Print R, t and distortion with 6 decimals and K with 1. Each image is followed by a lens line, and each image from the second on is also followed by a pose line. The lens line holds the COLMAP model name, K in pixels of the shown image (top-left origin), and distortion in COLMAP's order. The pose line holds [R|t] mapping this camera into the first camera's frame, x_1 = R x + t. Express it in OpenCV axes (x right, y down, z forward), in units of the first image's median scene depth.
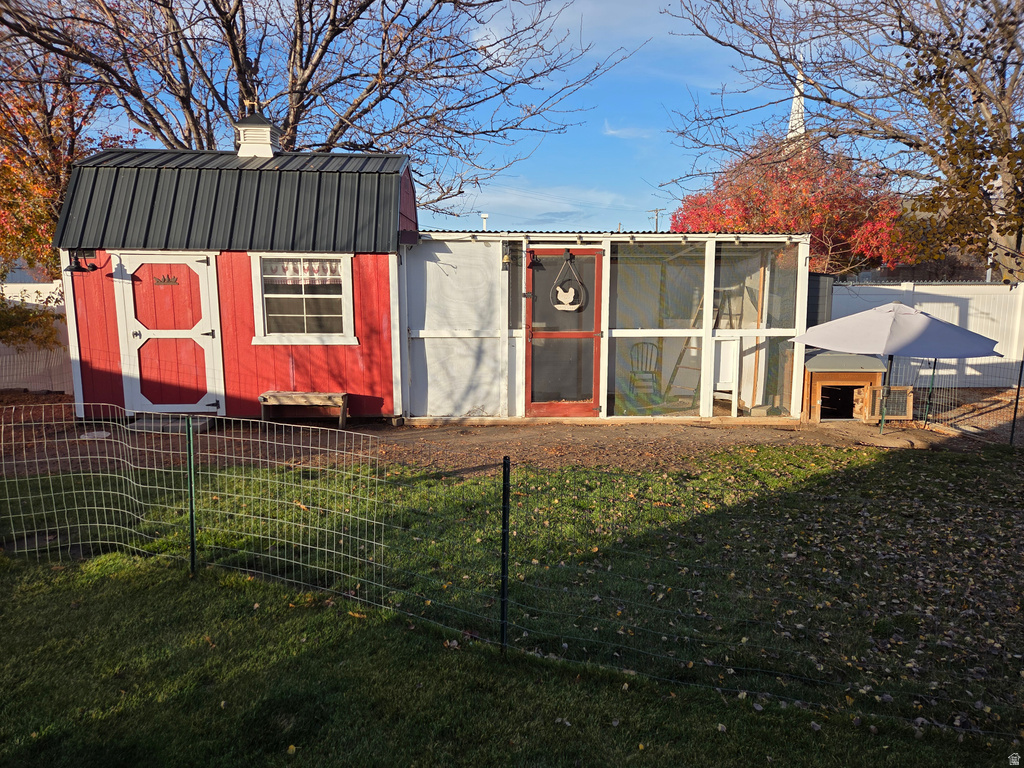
lens RADIAL K [[684.6, 0, 506.3], [0, 684.6, 372.7], [0, 0, 1]] dist [0.078491, -0.066997]
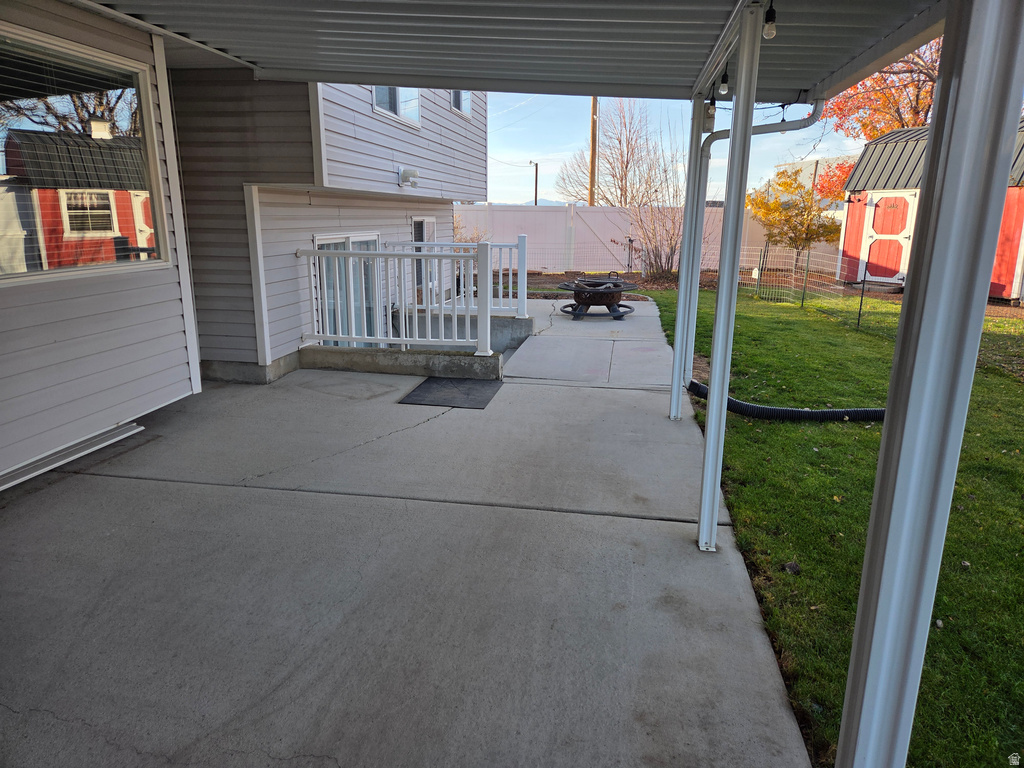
lens RADIAL K [[671.1, 0, 506.3], [0, 671.1, 381.3], [0, 0, 1]] dist [0.074544, -0.065949]
pose [[0.380443, 0.224577, -0.897122, 0.783473], [-0.123662, 0.973709, 0.191308, 0.088325], [0.916499, 0.038159, 0.398213, -0.575845]]
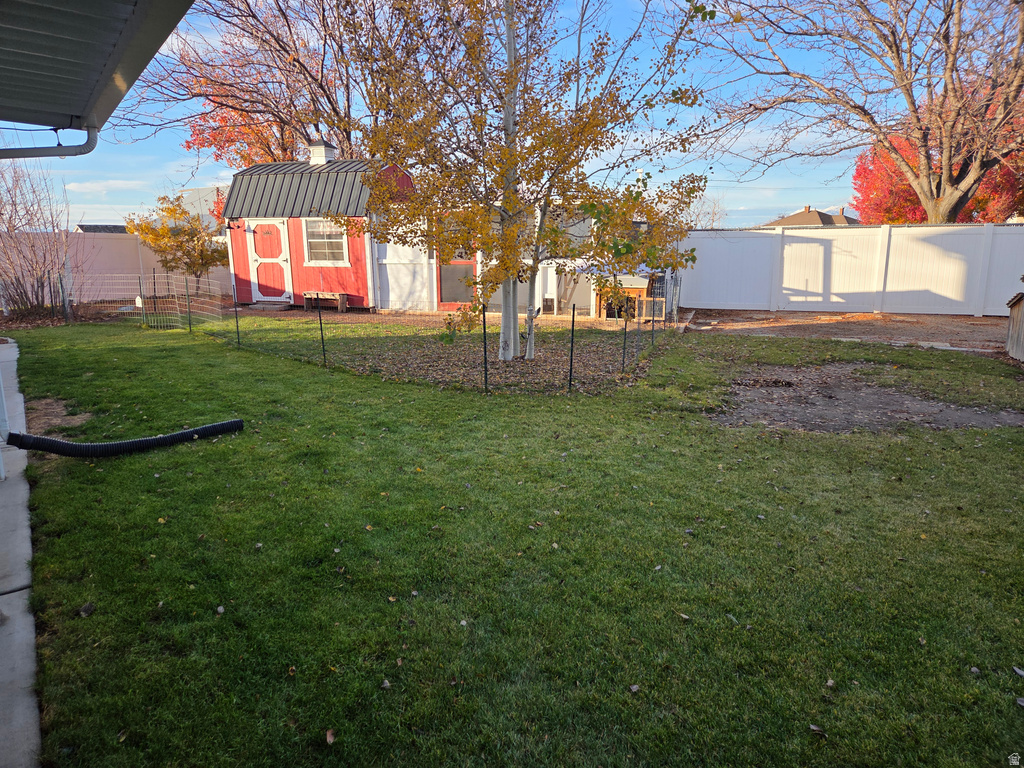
lens RADIAL K [[674.8, 0, 505.0], [0, 674.8, 372.2], [0, 0, 1]] dist [0.074347, -0.061590]
pose [[0.920015, 0.066319, -0.386231, 0.866169], [-0.038661, 0.996129, 0.078950, 0.078843], [0.389972, -0.057703, 0.919017, -0.516308]]
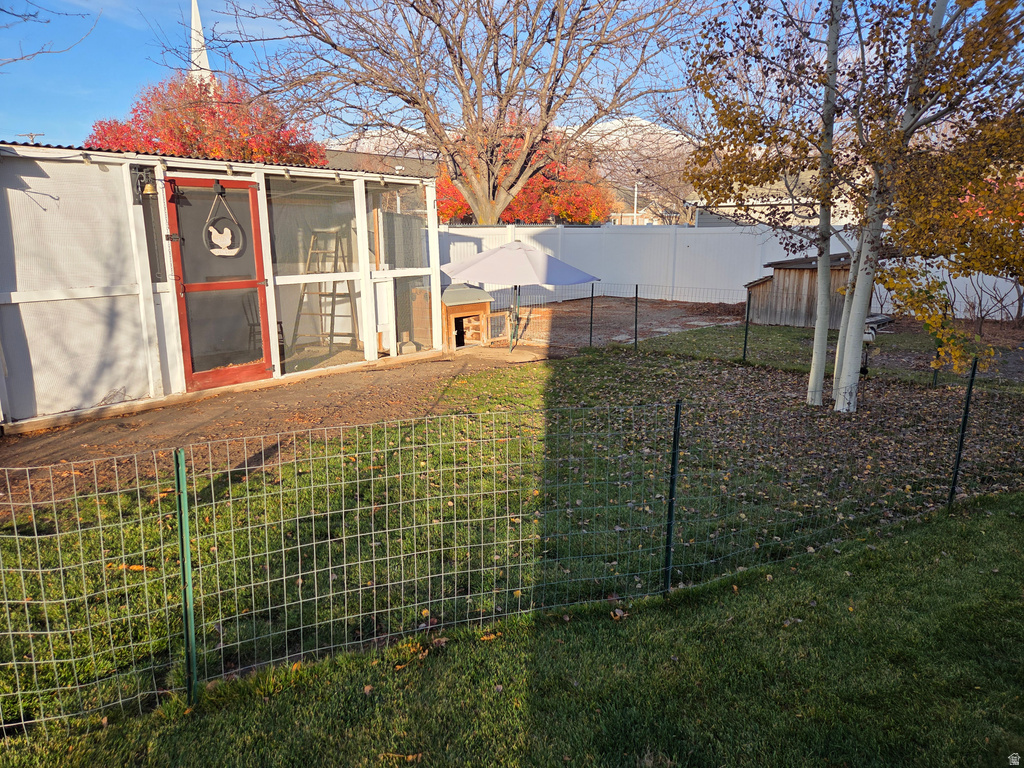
lens RADIAL K [[692.2, 0, 510.3], [0, 692.2, 352.9], [0, 0, 1]] dist [0.073536, -0.071843]
pose [[0.683050, -0.132651, 0.718225, -0.297362], [0.095954, 0.991143, 0.091802, -0.019027], [-0.724041, 0.006211, 0.689729, 0.171457]]
